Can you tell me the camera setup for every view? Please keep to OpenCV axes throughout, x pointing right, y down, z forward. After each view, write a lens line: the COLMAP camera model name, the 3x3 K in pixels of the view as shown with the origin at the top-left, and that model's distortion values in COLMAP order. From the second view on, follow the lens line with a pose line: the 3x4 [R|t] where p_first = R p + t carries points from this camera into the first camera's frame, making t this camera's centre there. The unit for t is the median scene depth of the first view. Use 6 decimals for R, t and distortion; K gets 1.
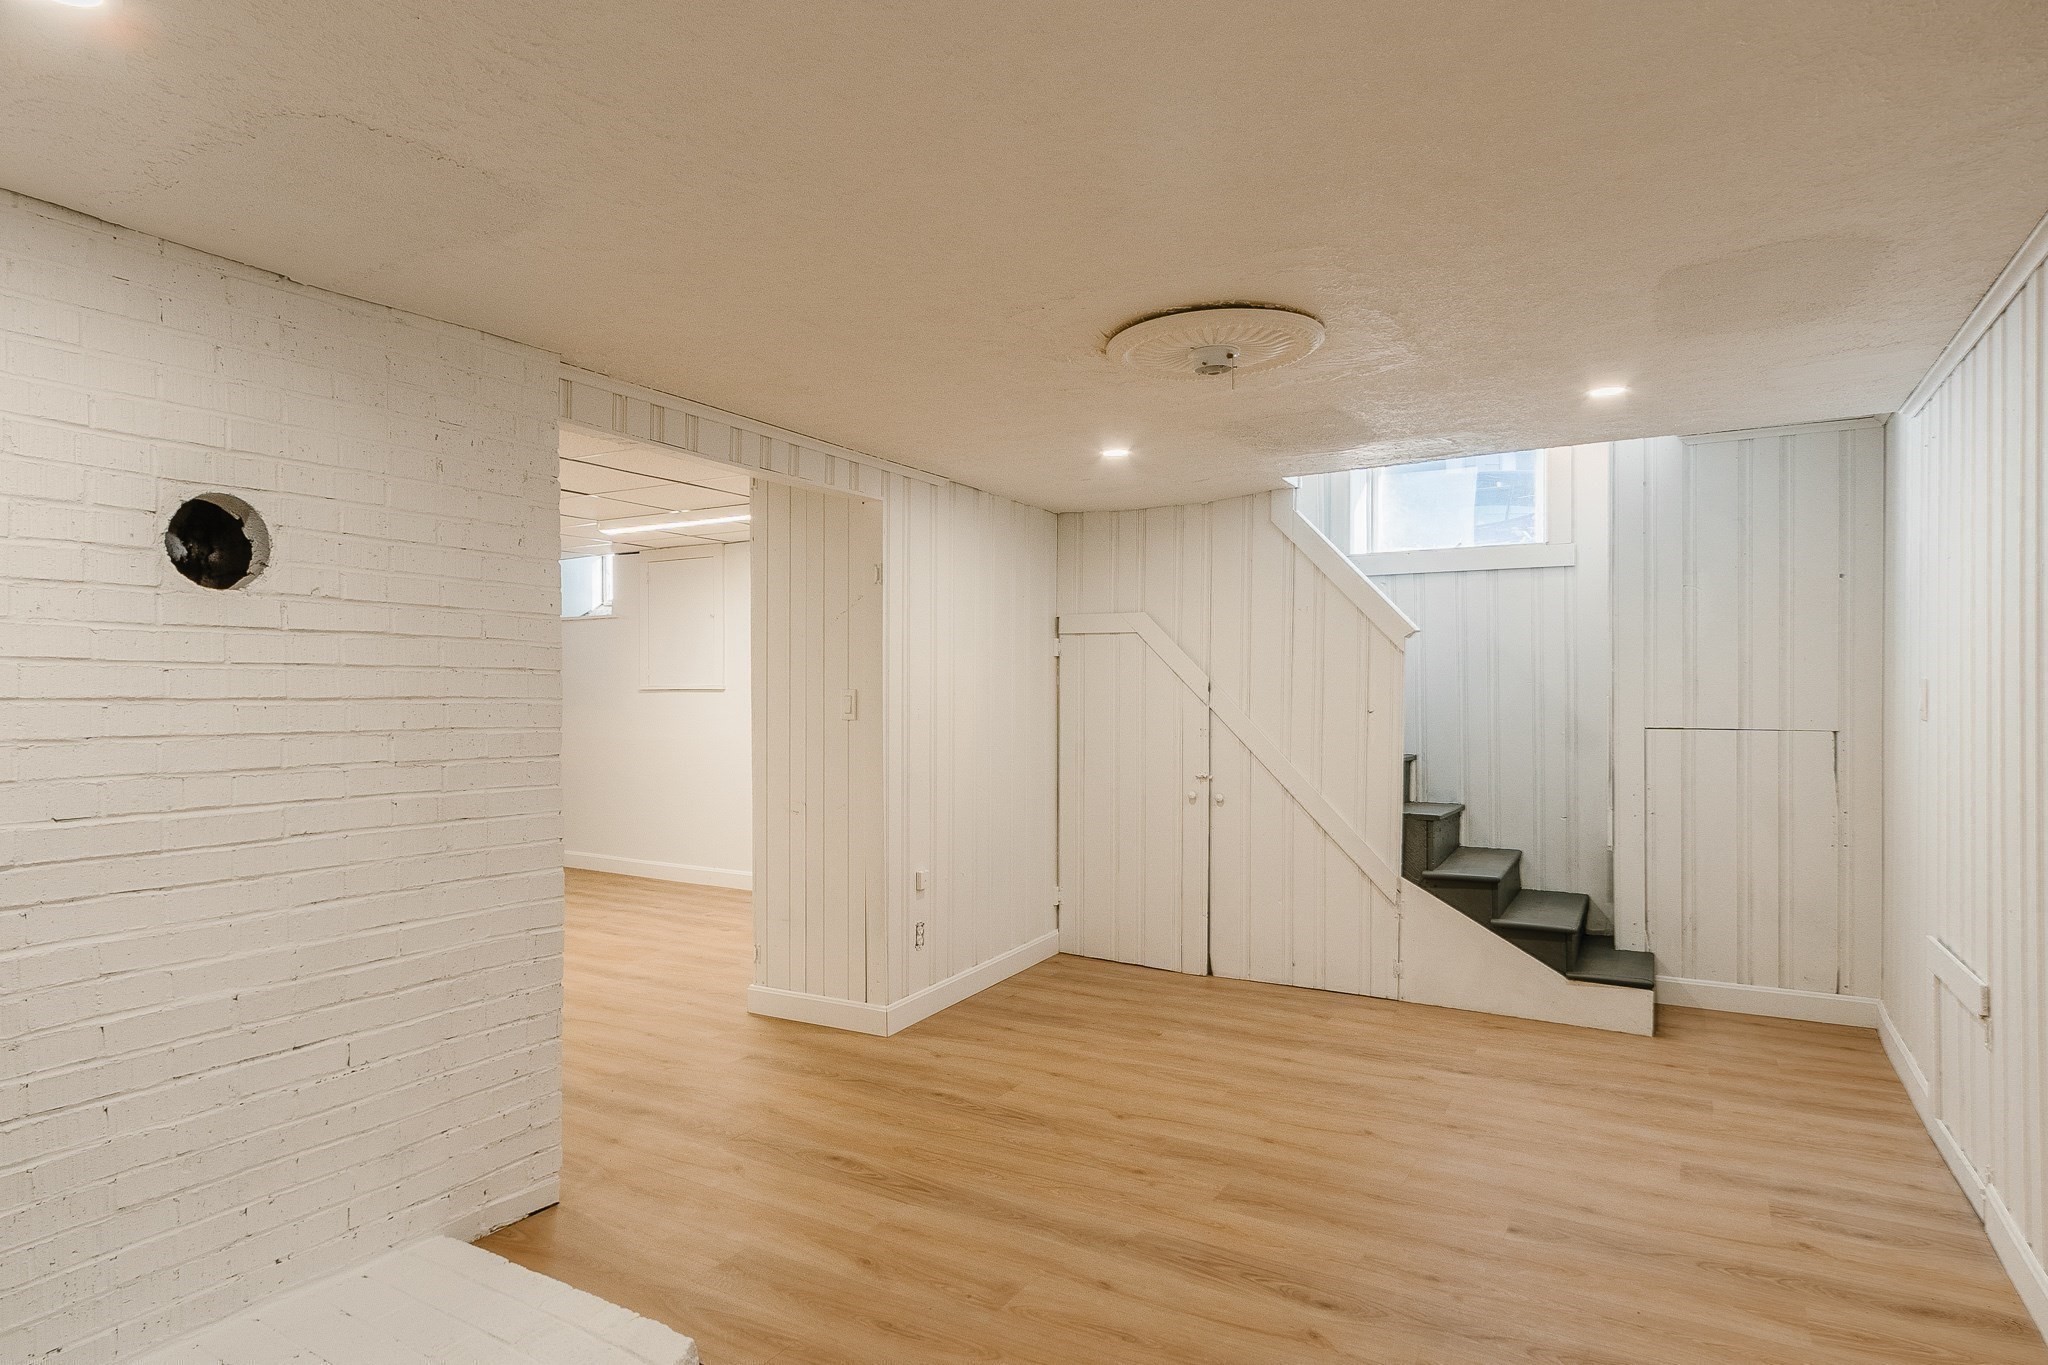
lens RADIAL K [[1132.8, 0, 1024.0], [0, 1132.8, 682.5], [0, 0, 1]] dist [0.000982, 0.000072]
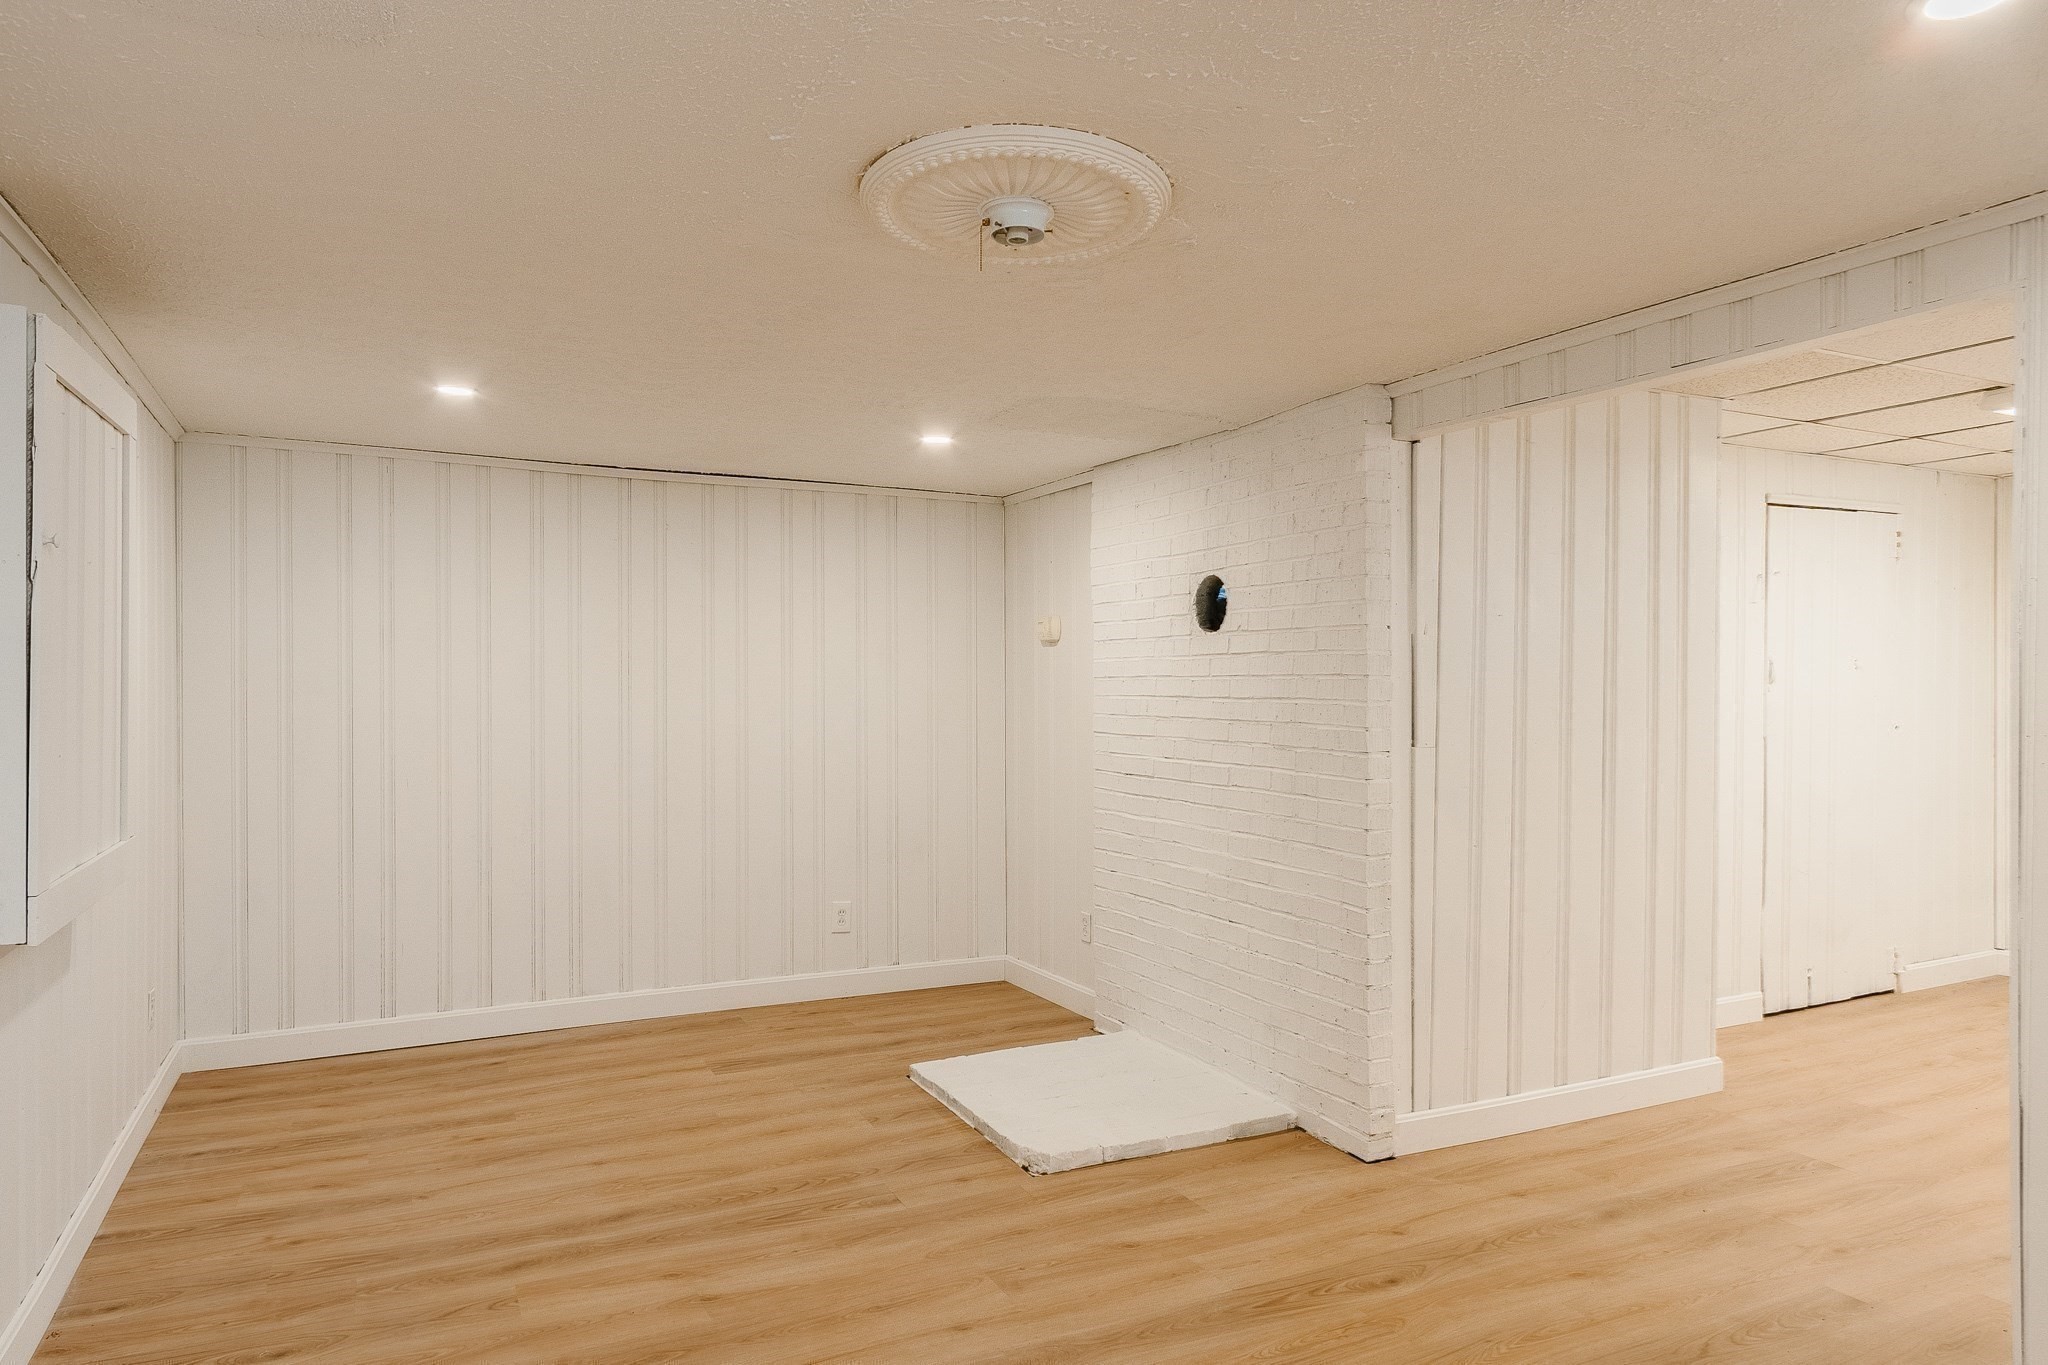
lens RADIAL K [[1291.7, 0, 1024.0], [0, 1291.7, 682.5], [0, 0, 1]] dist [-0.000225, -0.001098]
pose [[-0.553198, -0.001844, -0.833048, 0.926062], [0.006462, 0.999958, -0.006505, 0.002880], [0.833025, -0.008982, -0.553163, 1.623228]]
